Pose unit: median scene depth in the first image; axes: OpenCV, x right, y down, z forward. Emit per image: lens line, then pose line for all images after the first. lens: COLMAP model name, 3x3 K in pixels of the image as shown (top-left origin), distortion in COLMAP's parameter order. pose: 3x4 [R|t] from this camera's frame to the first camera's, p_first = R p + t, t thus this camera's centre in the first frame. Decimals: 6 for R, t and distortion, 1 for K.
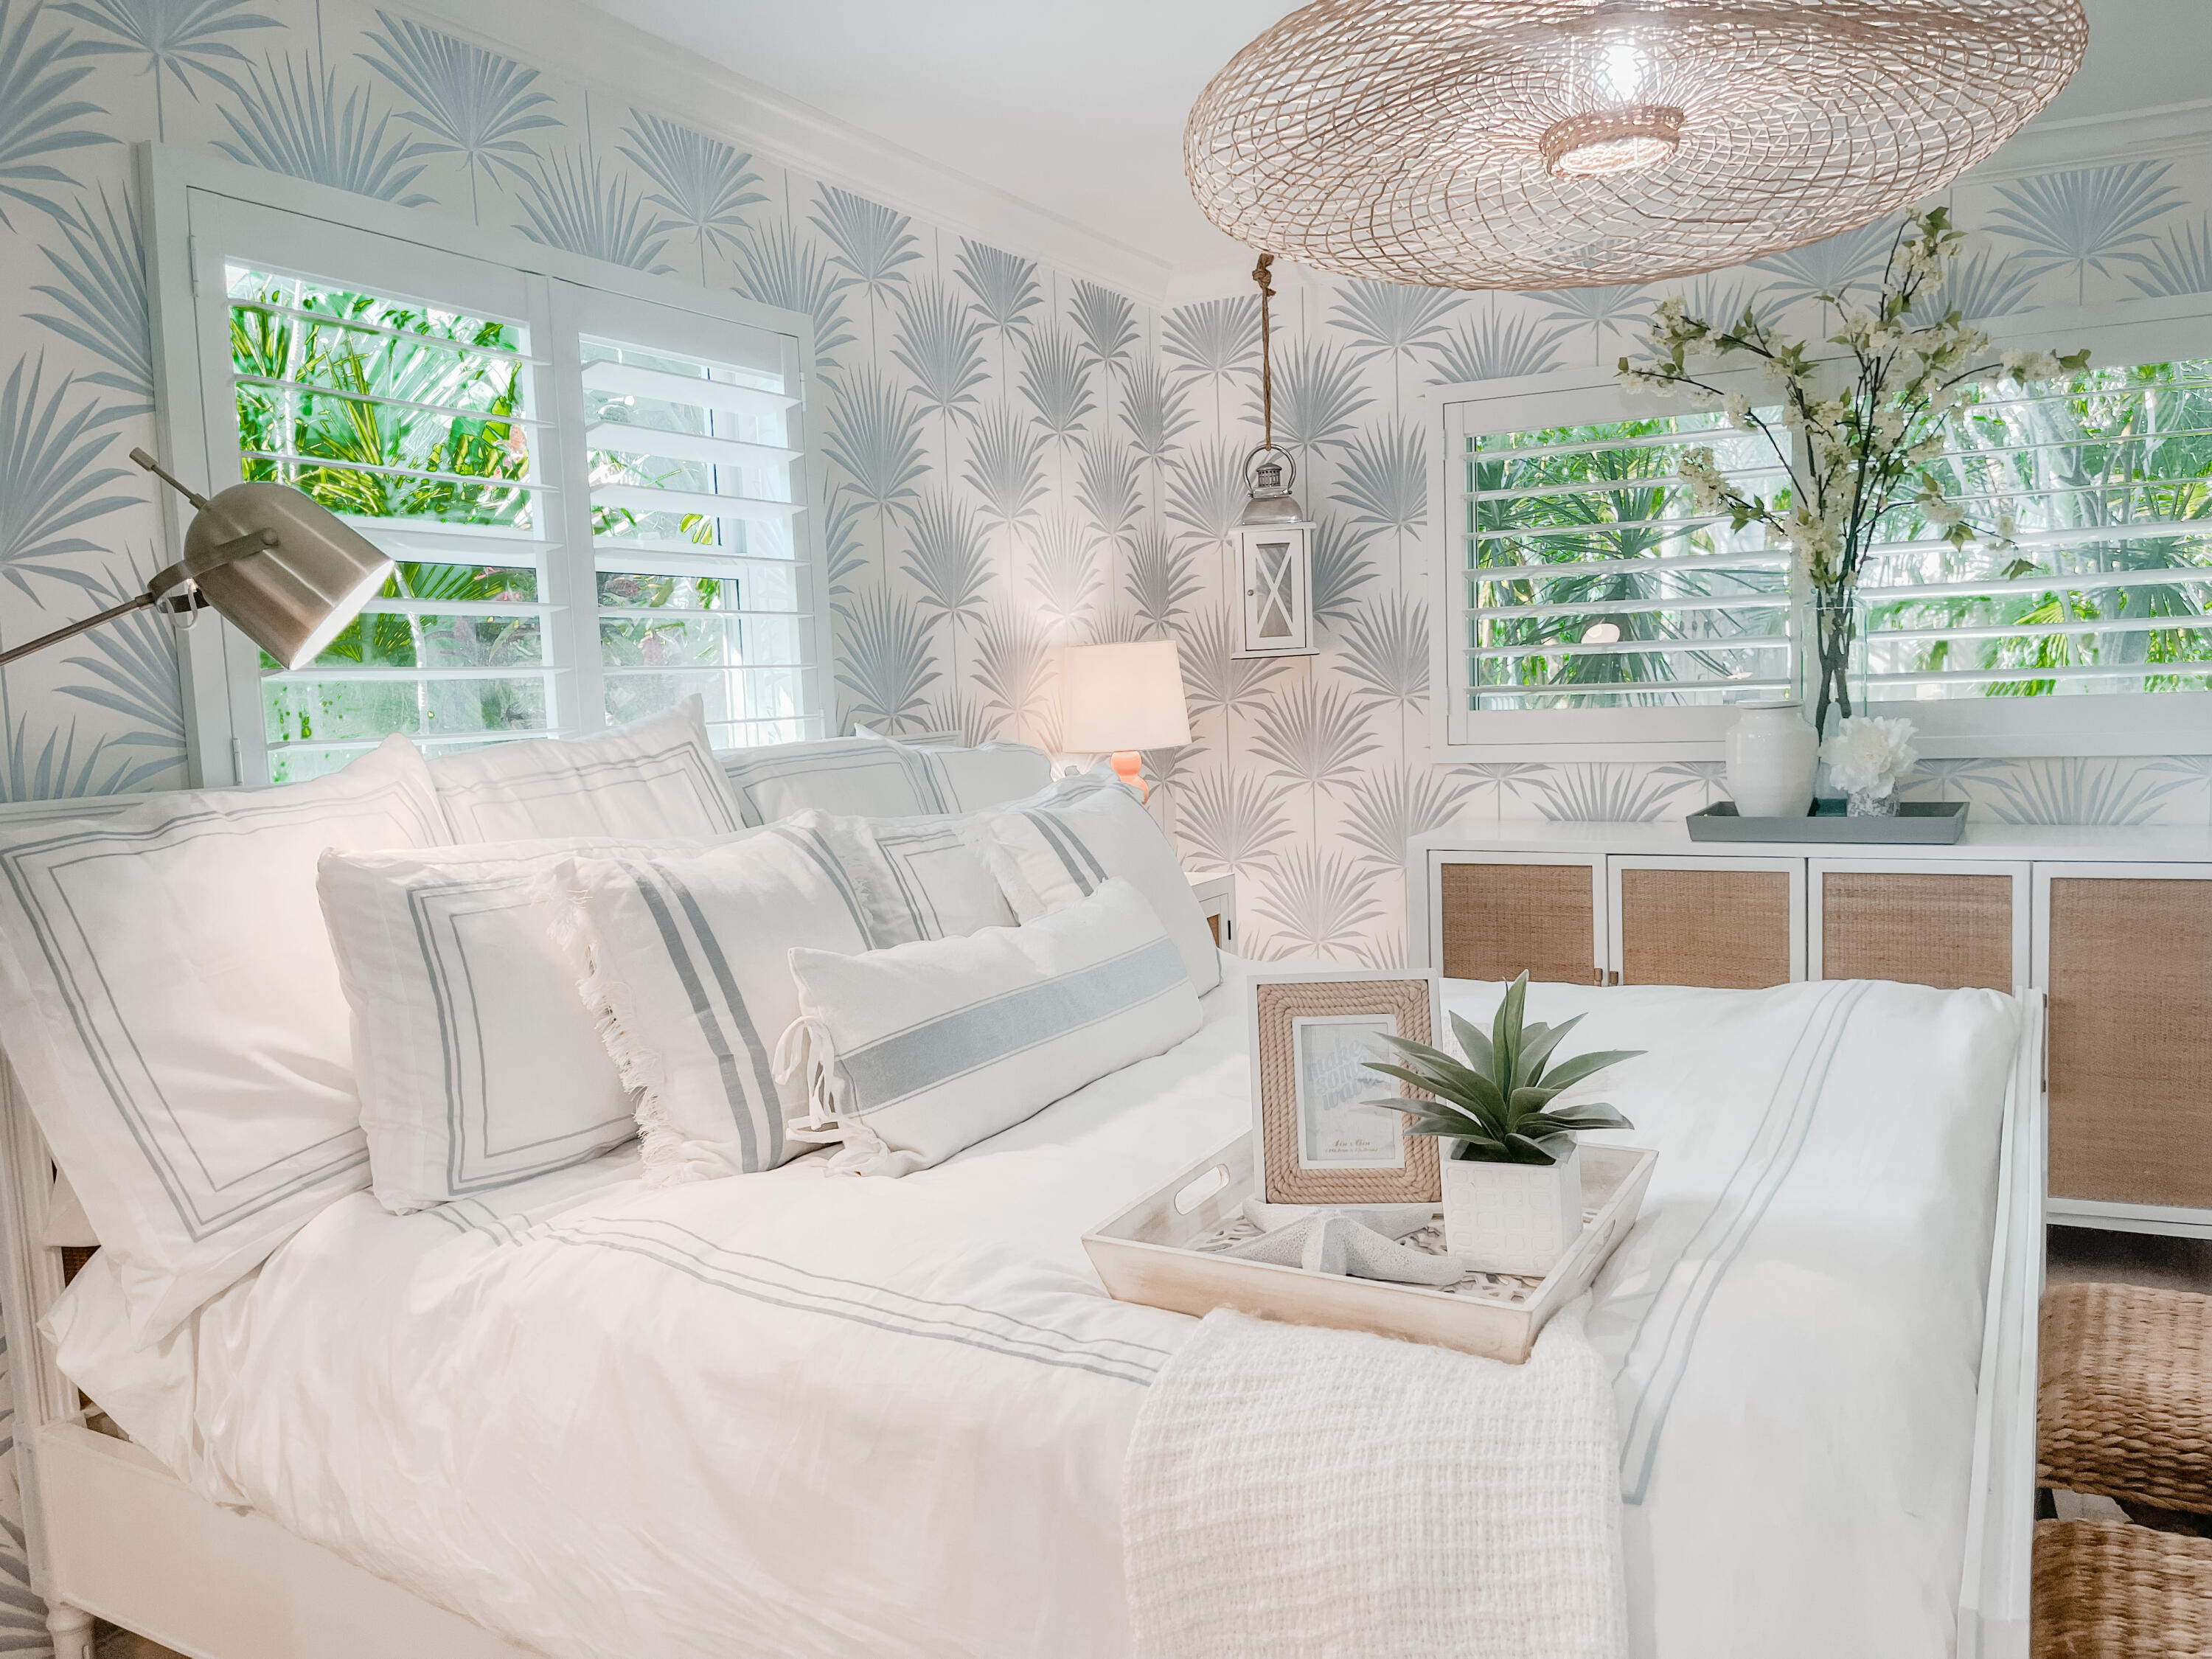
lens RADIAL K [[1665.3, 0, 1106.0], [0, 1665.3, 829.5], [0, 0, 1]] dist [0.031067, -0.039934]
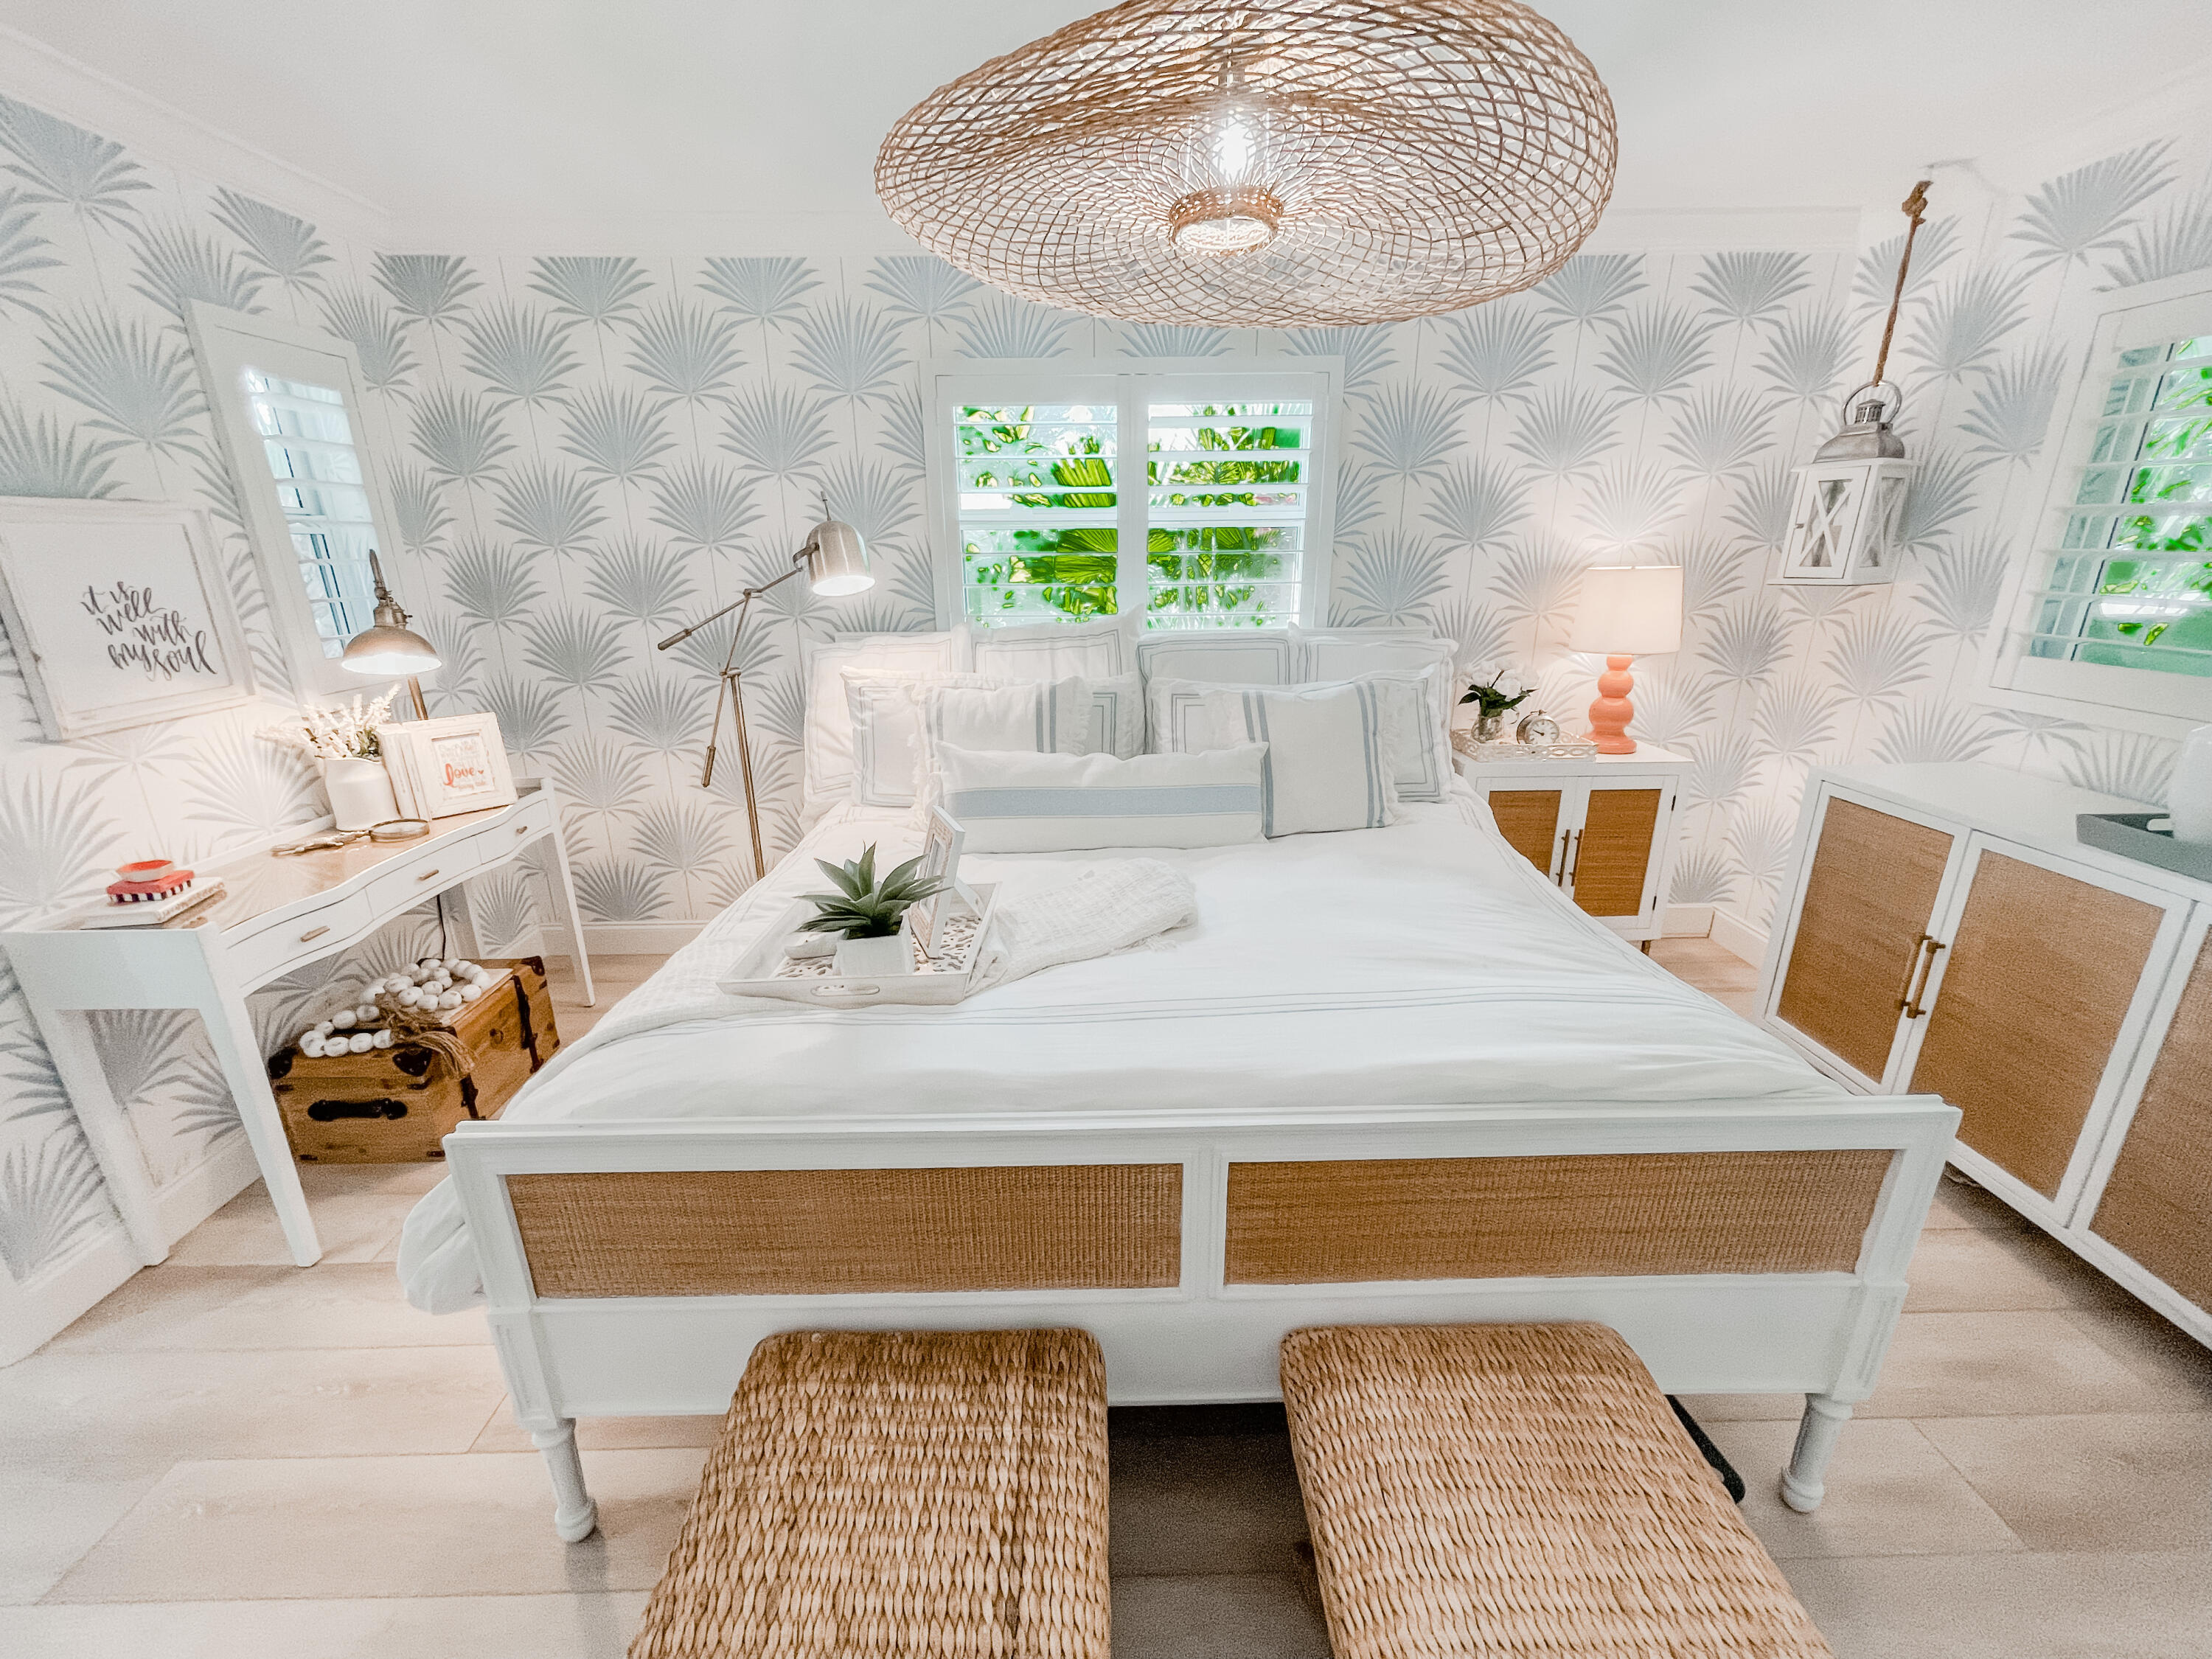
lens RADIAL K [[887.5, 0, 1106.0], [0, 887.5, 829.5], [0, 0, 1]] dist [-0.001478, -0.000322]
pose [[0.502952, 0.296949, -0.811702, 0.765757], [-0.086871, 0.951741, 0.294352, -0.152799], [0.859938, -0.077532, 0.504476, 0.494005]]
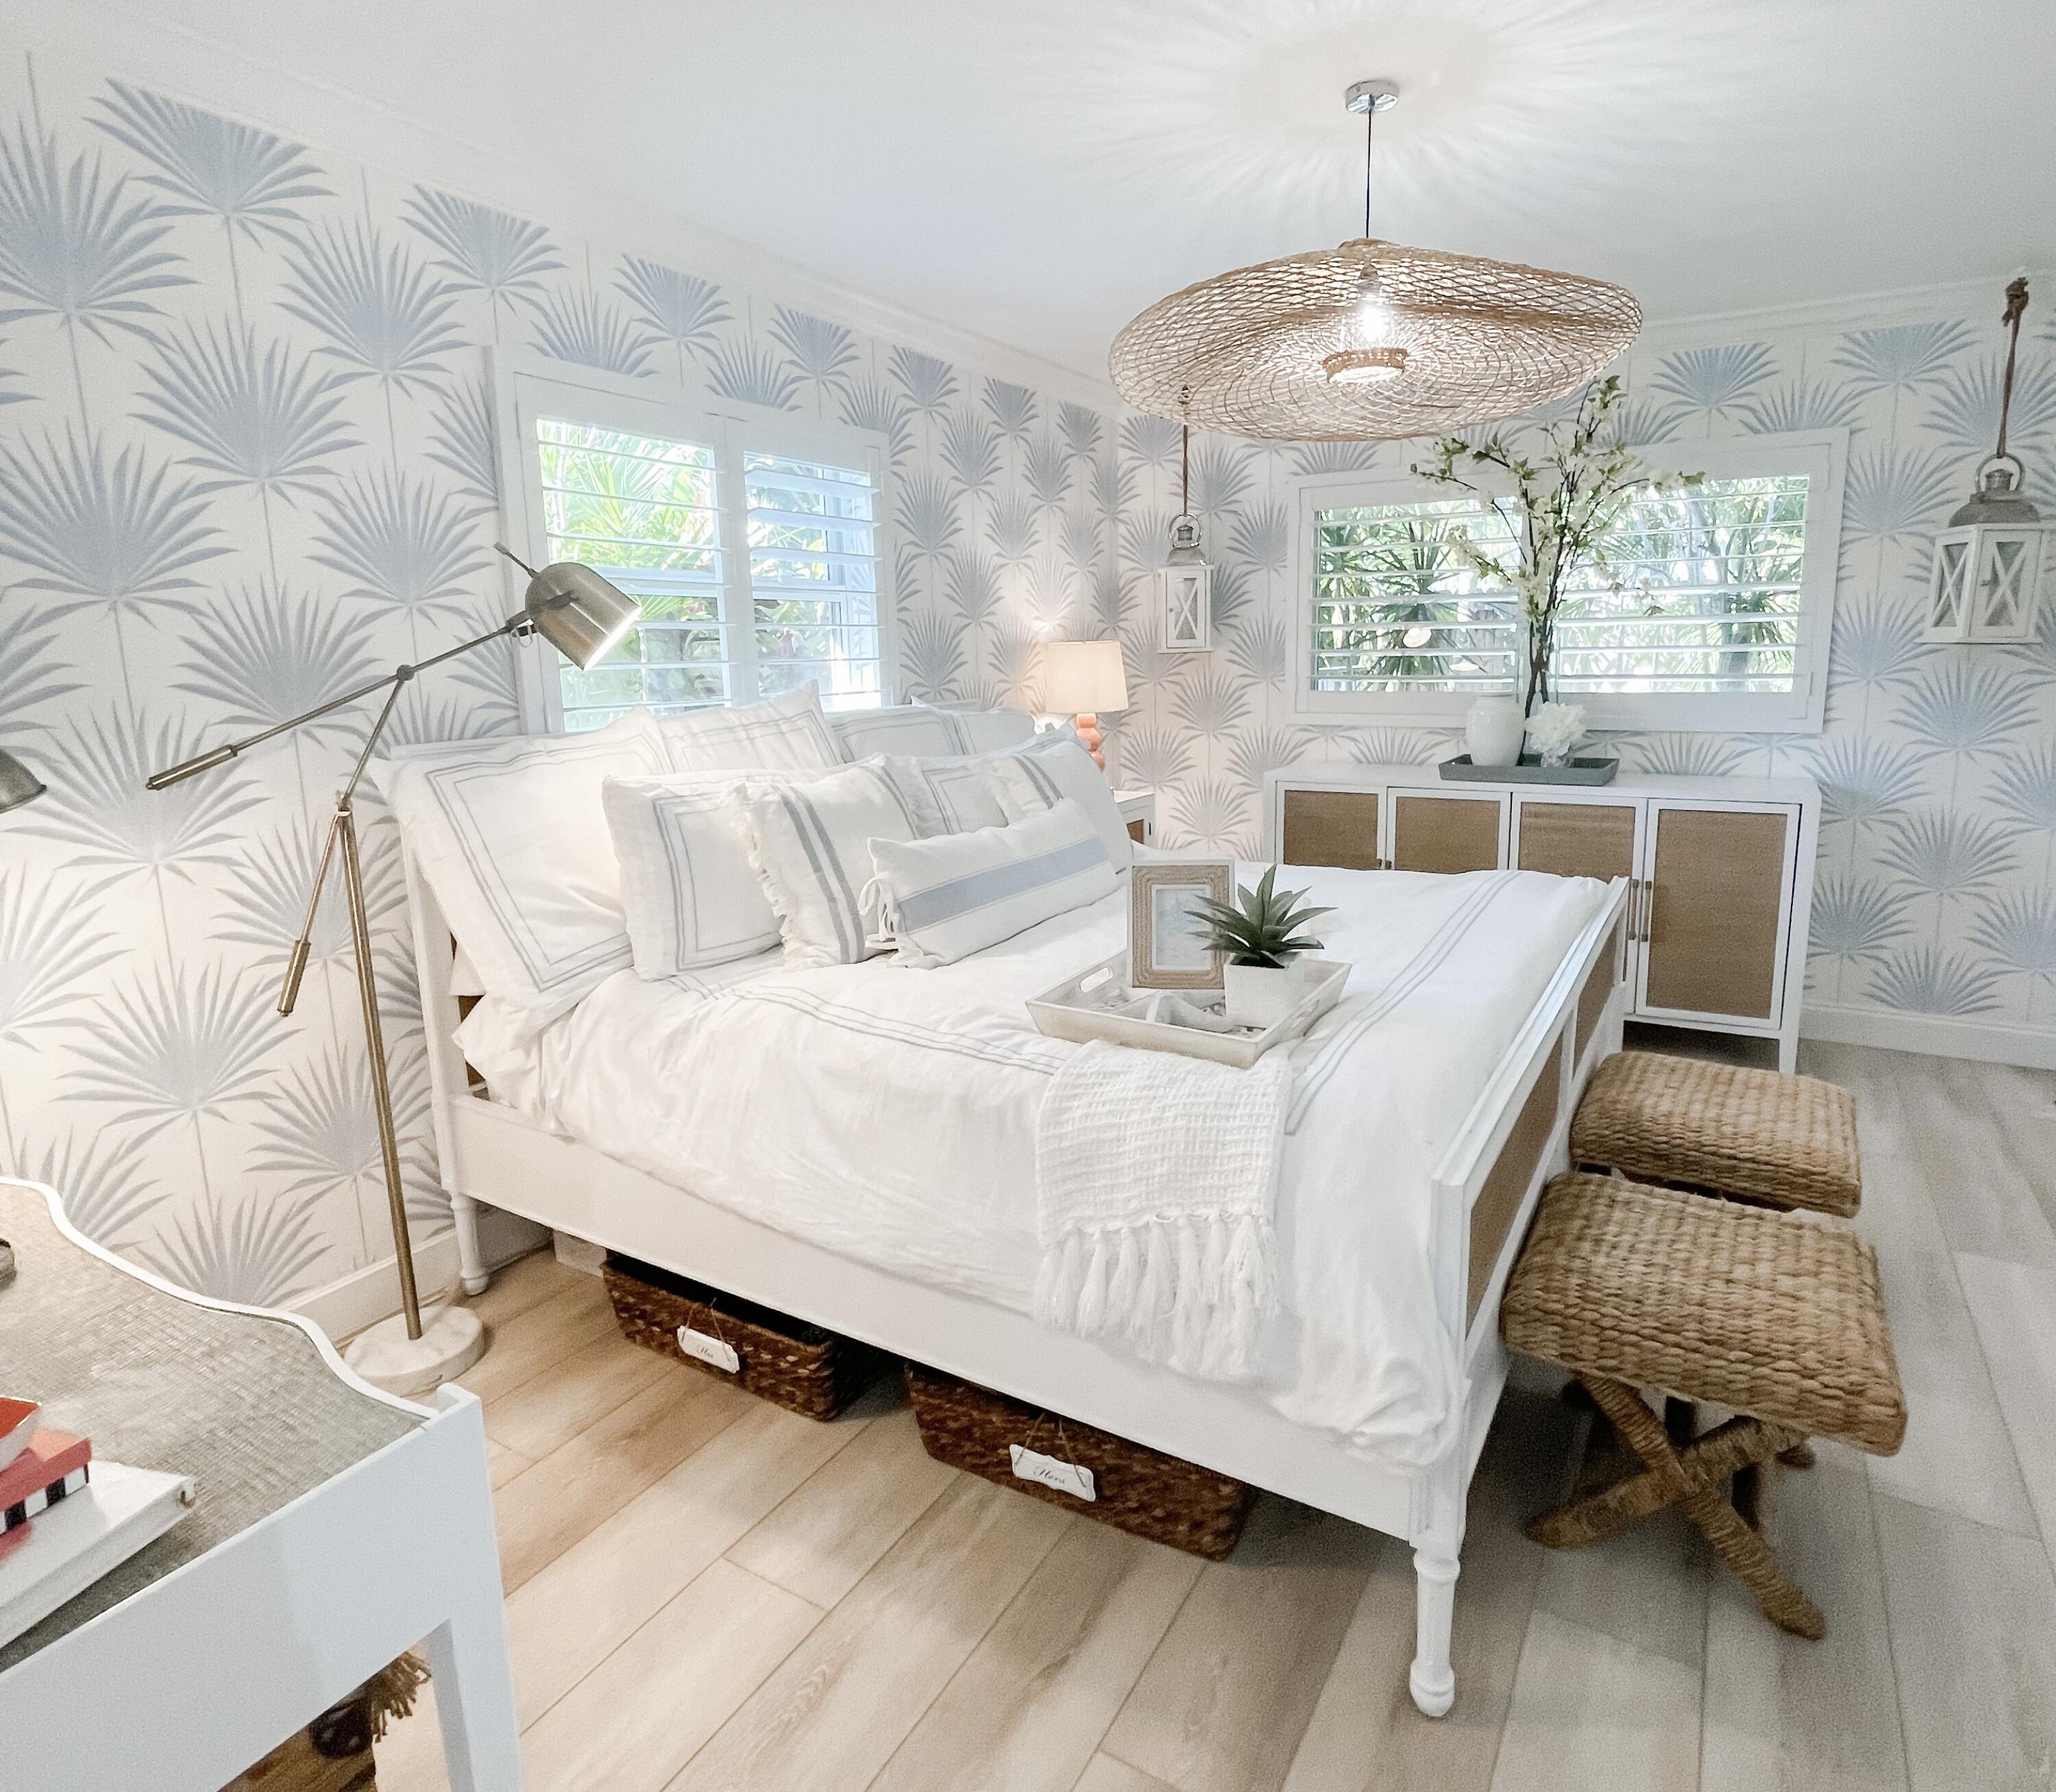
lens RADIAL K [[1156.2, 0, 1062.6], [0, 1156.2, 844.6], [0, 0, 1]] dist [0.000334, -0.000485]
pose [[0.999408, 0.024204, -0.024437, 0.035213], [-0.022159, 0.996490, 0.080722, -0.019820], [0.026305, -0.080133, 0.996437, -0.163682]]
